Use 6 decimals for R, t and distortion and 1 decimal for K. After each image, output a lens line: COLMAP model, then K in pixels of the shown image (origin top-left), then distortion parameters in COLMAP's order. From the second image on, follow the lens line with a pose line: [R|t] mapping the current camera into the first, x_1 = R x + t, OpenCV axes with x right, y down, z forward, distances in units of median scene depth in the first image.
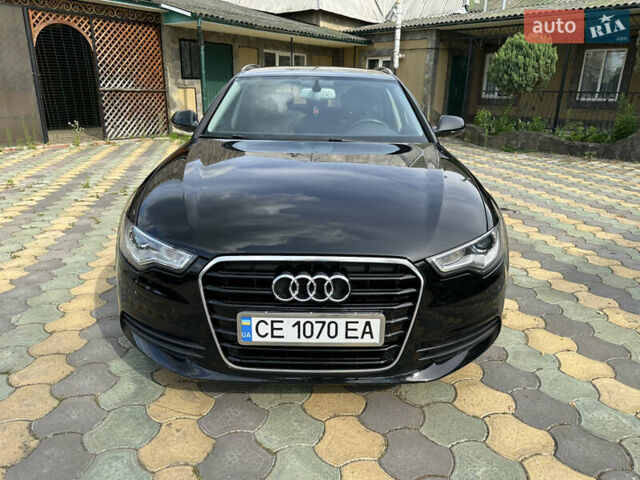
lens RADIAL K [[449.3, 0, 329.4], [0, 449.3, 240.3], [0, 0, 1]] dist [-0.013233, -0.007245]
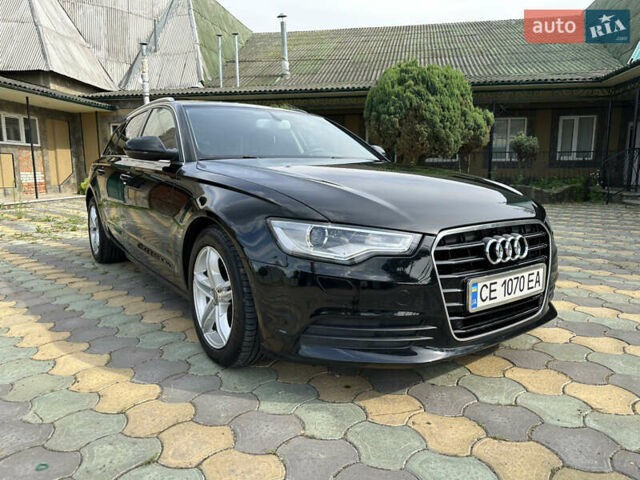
lens RADIAL K [[449.3, 0, 329.4], [0, 449.3, 240.3], [0, 0, 1]] dist [-0.013233, -0.007245]
pose [[0.824949, -0.107509, 0.554888, -0.147829], [0.191150, 0.976963, -0.094896, 0.014982], [-0.531903, 0.184352, 0.826495, 0.041070]]
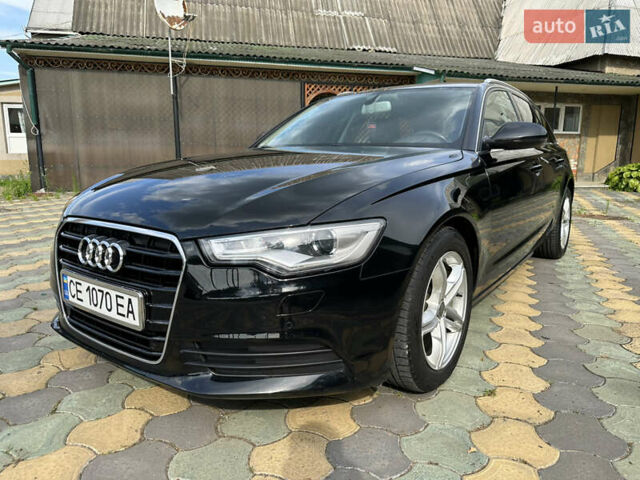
lens RADIAL K [[450.3, 0, 317.8], [0, 450.3, 249.2], [0, 0, 1]] dist [-0.010931, -0.003949]
pose [[0.800708, 0.100772, -0.590518, 0.129699], [-0.170962, 0.983195, -0.064033, 0.010851], [0.574141, 0.152228, 0.804480, 0.068019]]
